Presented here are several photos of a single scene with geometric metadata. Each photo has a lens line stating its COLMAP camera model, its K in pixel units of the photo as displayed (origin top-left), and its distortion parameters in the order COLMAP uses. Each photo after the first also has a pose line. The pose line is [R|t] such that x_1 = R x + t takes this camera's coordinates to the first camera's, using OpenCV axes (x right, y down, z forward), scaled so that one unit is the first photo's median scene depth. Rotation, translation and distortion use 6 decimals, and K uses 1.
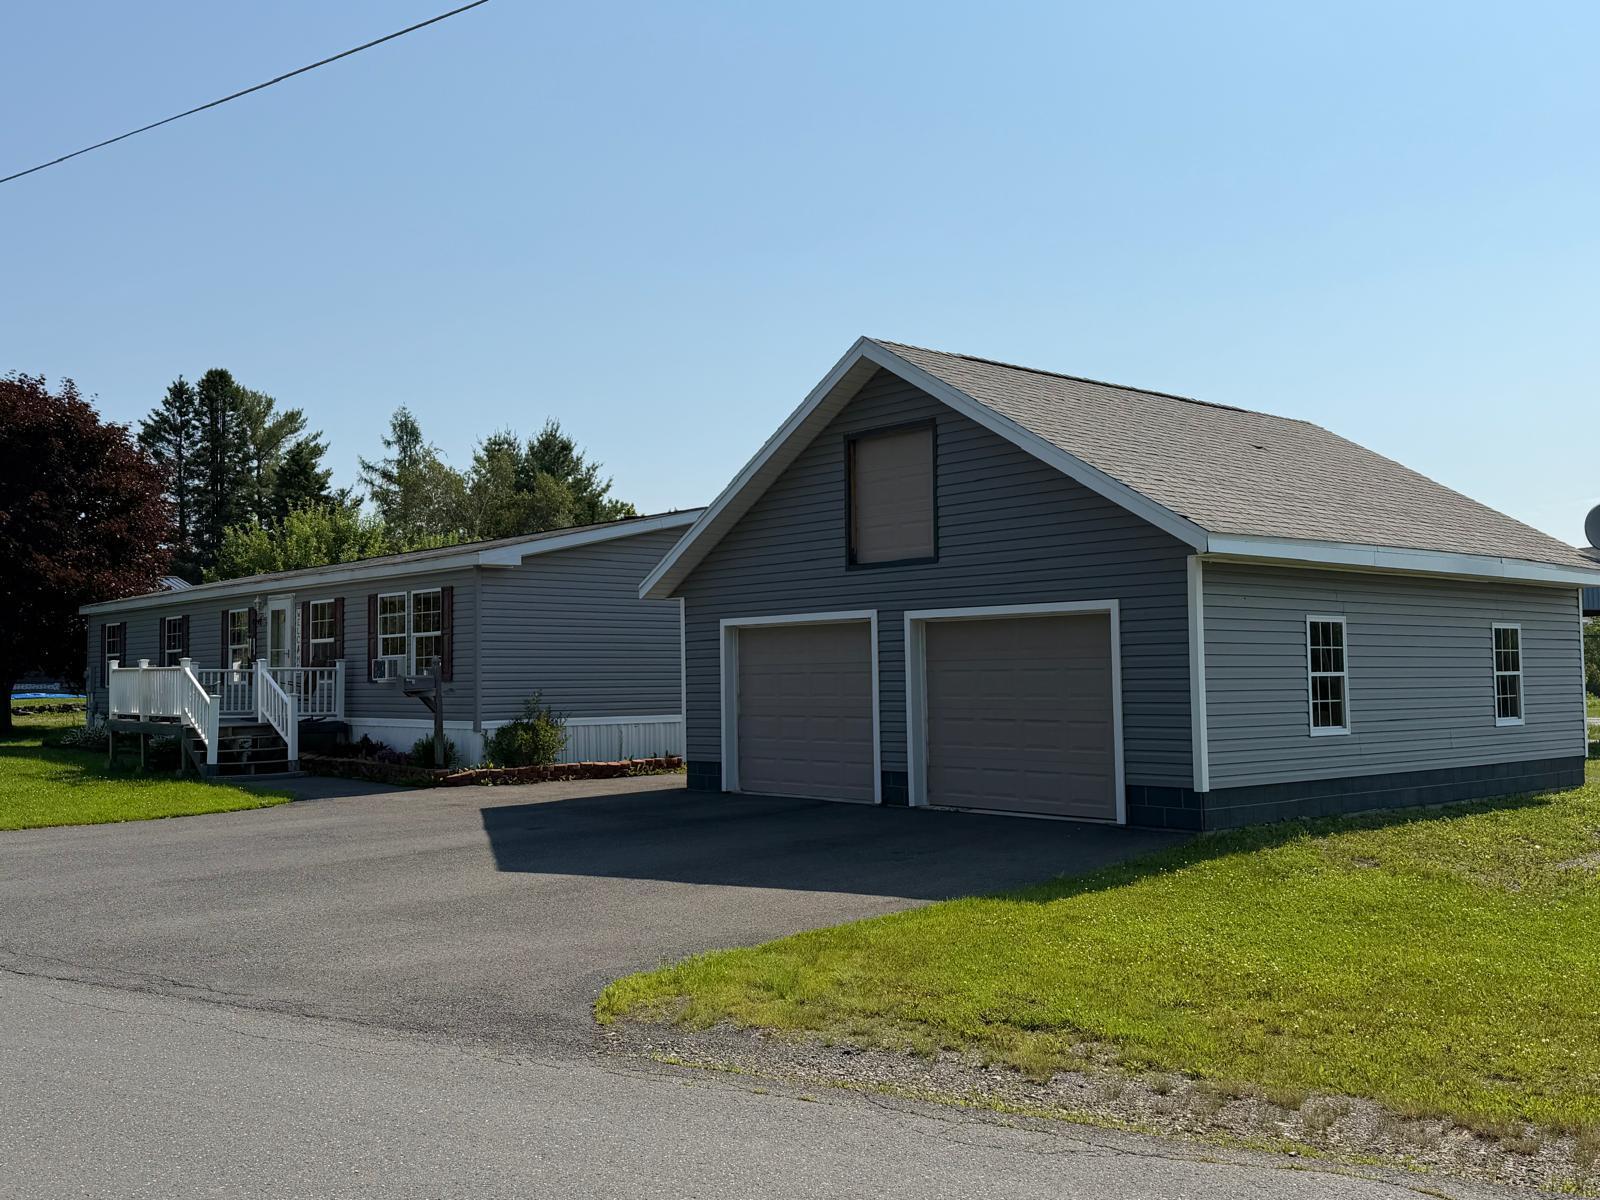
lens RADIAL K [[1484.9, 0, 800.0], [0, 1484.9, 600.0], [0, 0, 1]] dist [0.198701, -0.532513]
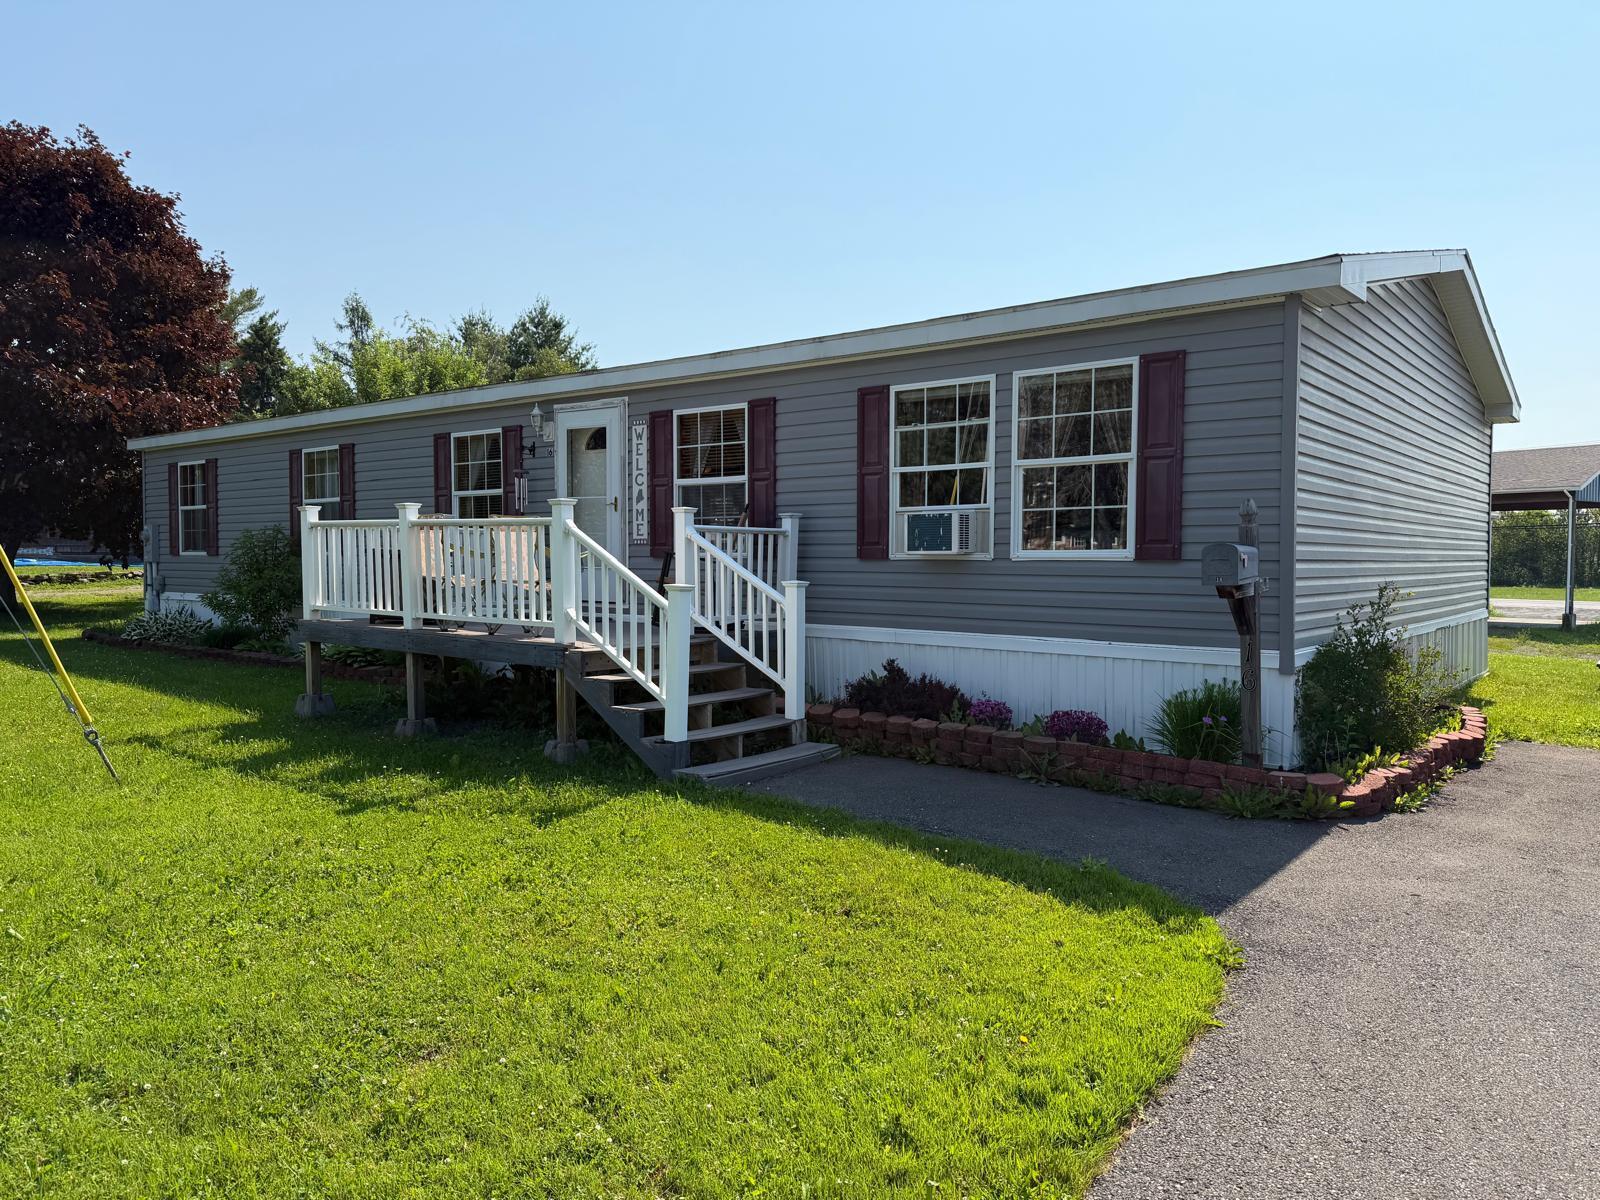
lens RADIAL K [[1097.1, 0, 799.5], [0, 1097.1, 608.2], [0, 0, 1]] dist [0.101934, -0.165581]
pose [[0.984417, 0.006050, 0.175746, -0.255393], [-0.023676, 0.994868, 0.098370, 0.023897], [-0.174249, -0.100998, 0.979508, 0.426103]]
